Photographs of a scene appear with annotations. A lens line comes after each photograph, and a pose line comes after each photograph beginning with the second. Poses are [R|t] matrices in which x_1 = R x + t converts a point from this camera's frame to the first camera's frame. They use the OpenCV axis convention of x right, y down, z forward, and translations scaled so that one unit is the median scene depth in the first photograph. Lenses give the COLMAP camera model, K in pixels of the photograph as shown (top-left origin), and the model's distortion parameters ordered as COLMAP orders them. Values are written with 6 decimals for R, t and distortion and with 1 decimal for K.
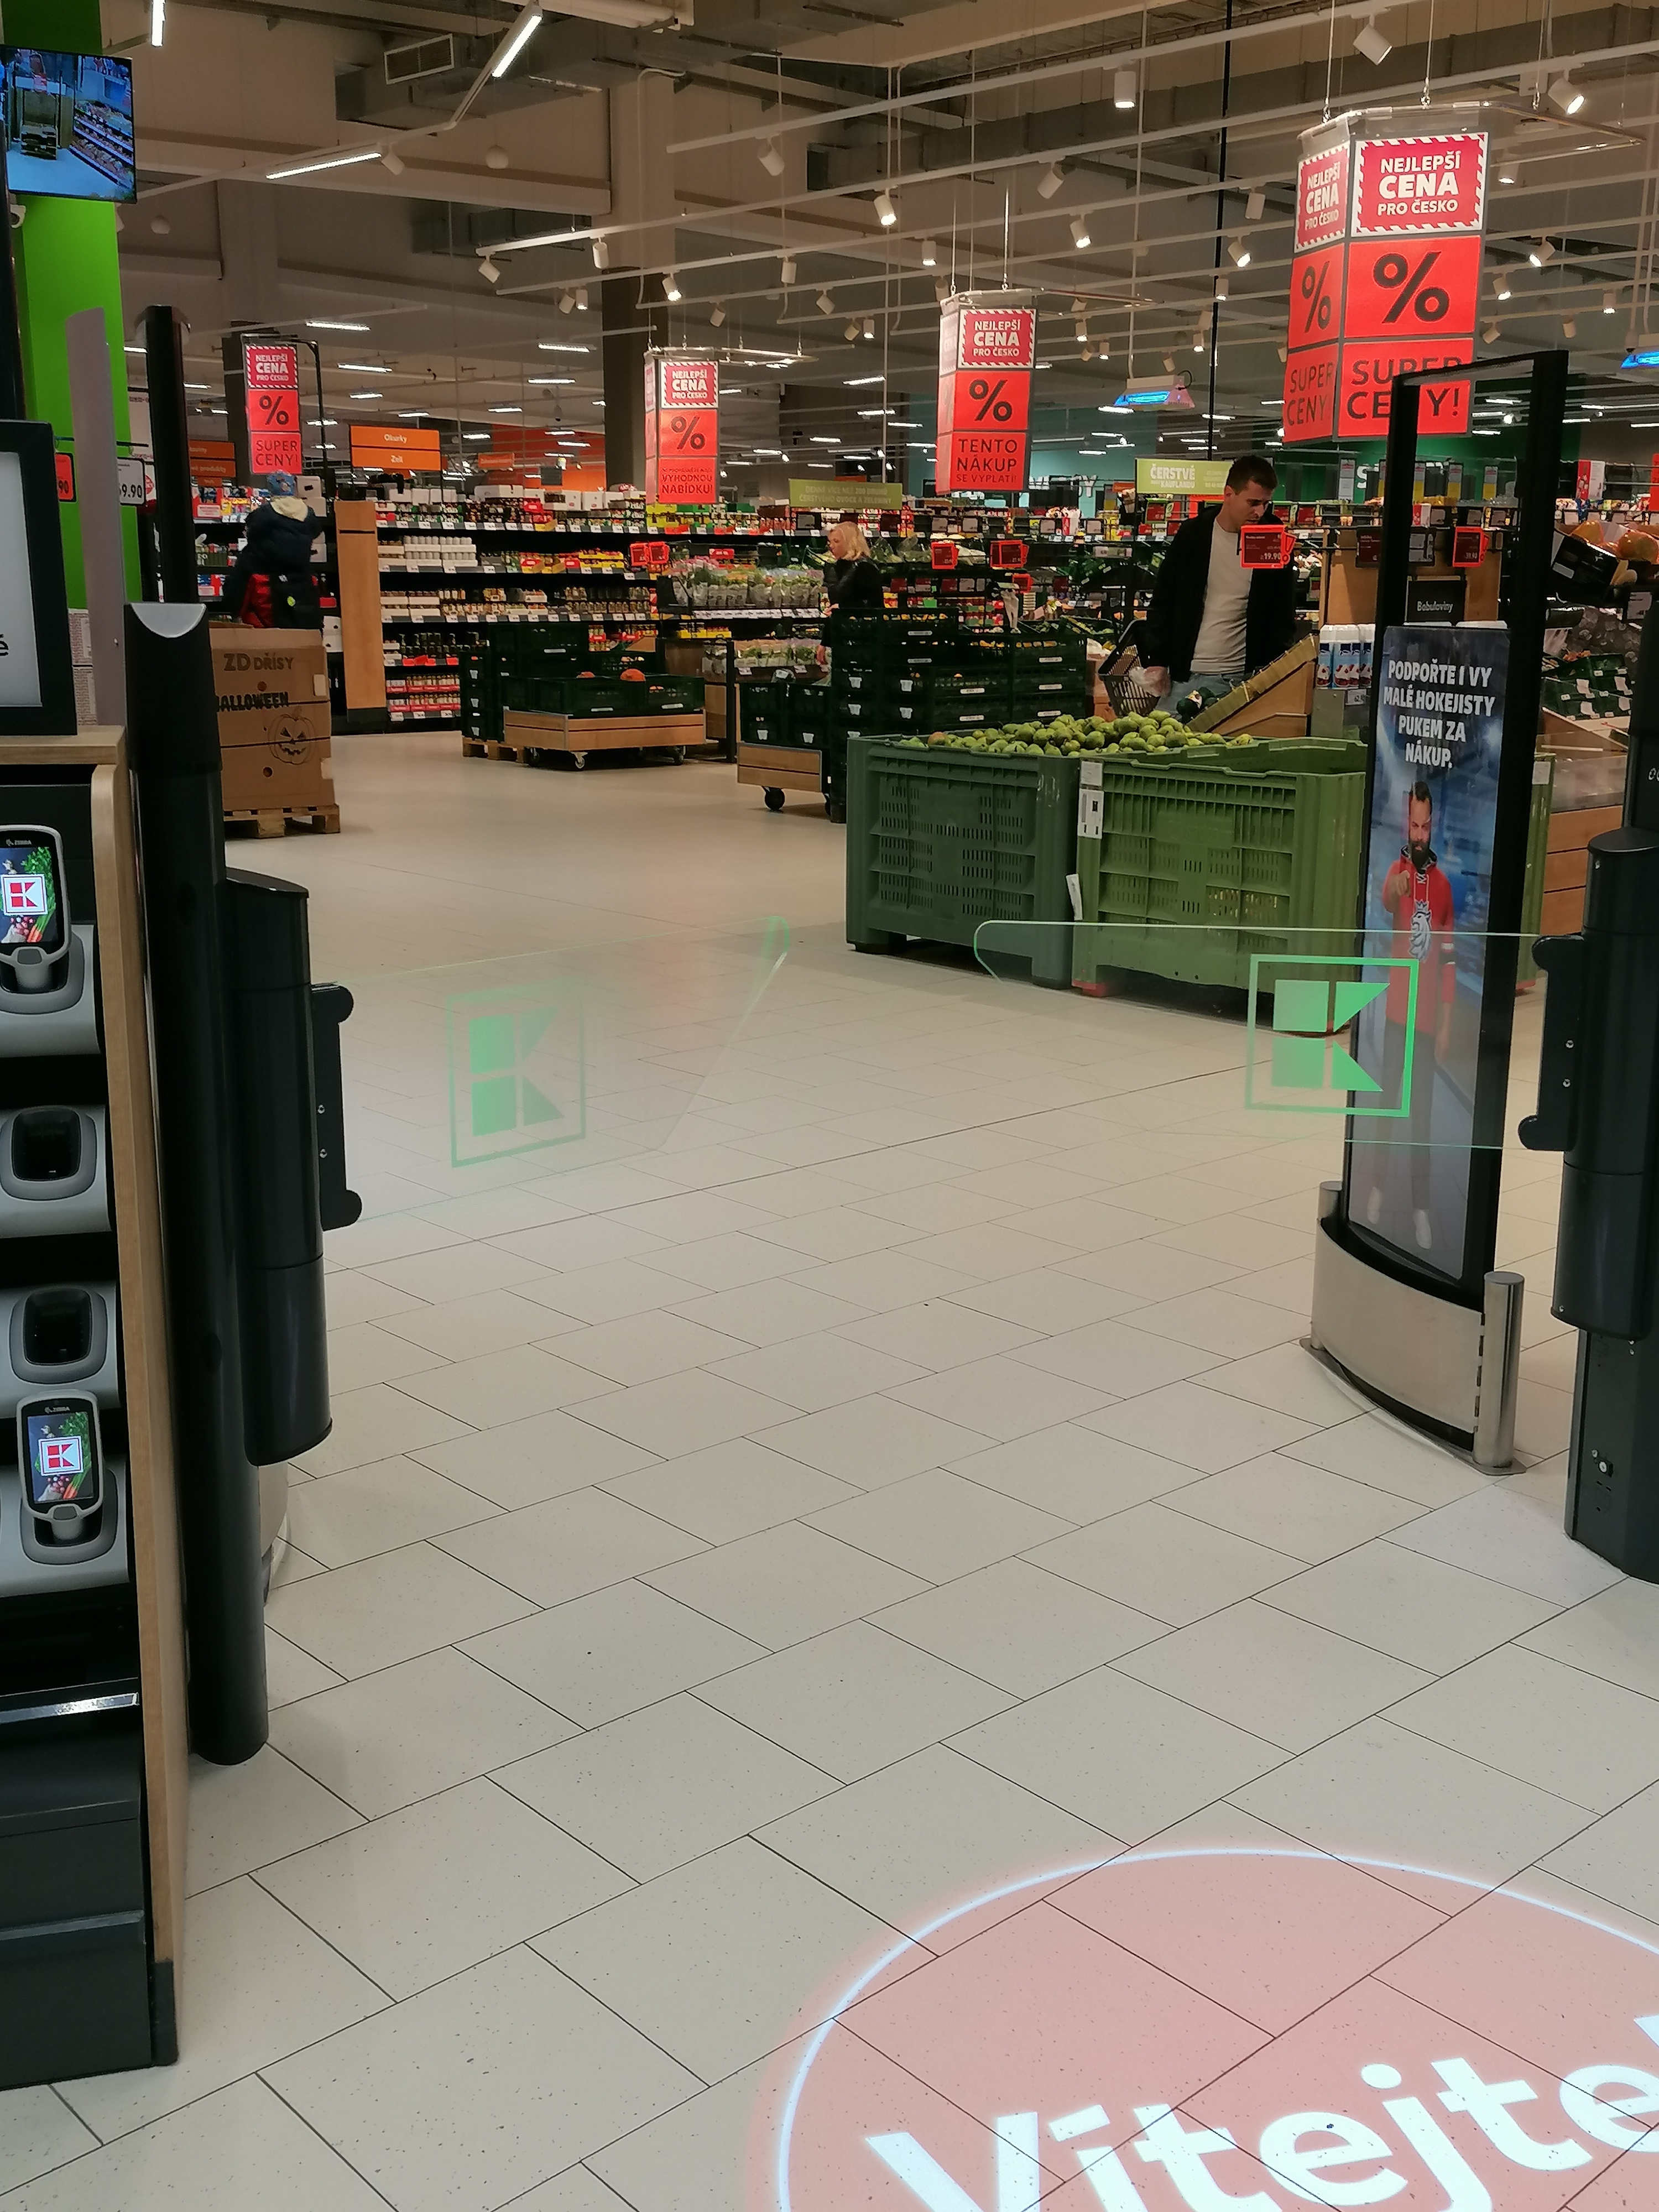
lens RADIAL K [[2224.2, 0, 829.5], [0, 2224.2, 1106.0], [0, 0, 1]] dist [0.119986, -0.142949]
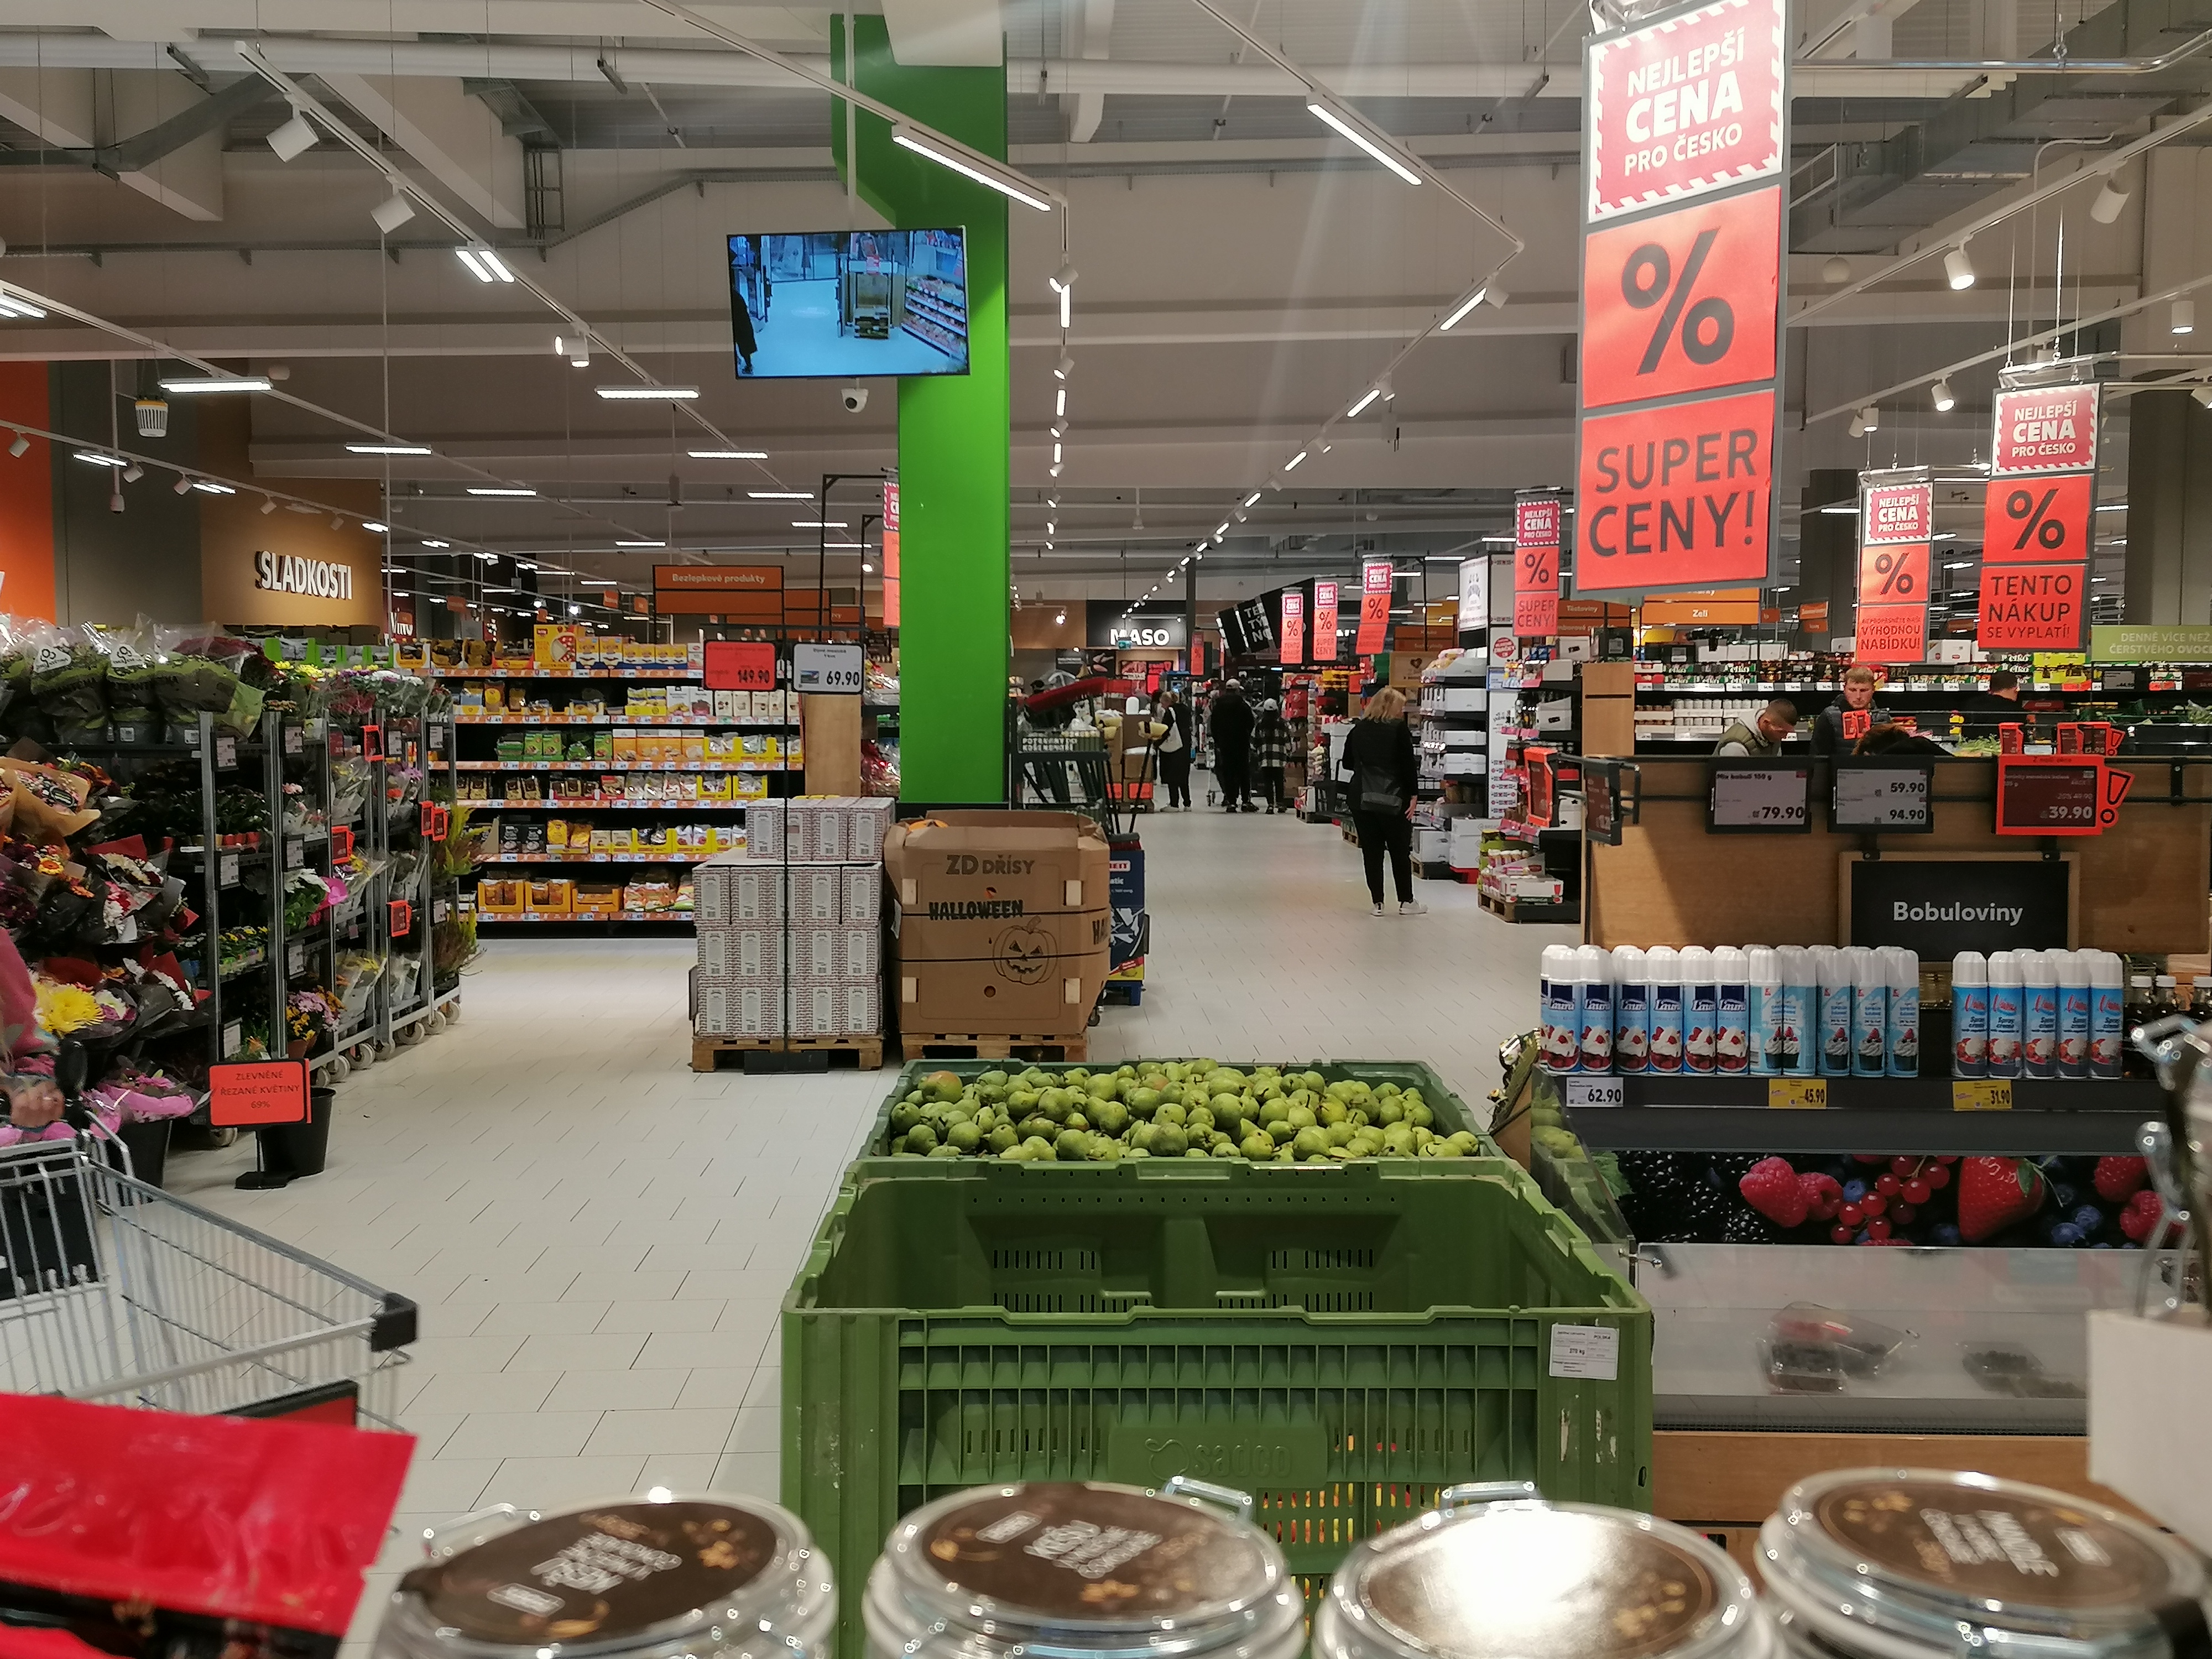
lens RADIAL K [[2224.2, 0, 1106.0], [0, 2224.2, 829.5], [0, 0, 1]] dist [0.119986, -0.142949]
pose [[0.765394, 0.037208, -0.642486, 0.321041], [-0.151015, 0.980837, -0.123101, -0.111564], [0.625593, 0.191246, 0.756345, 0.378264]]
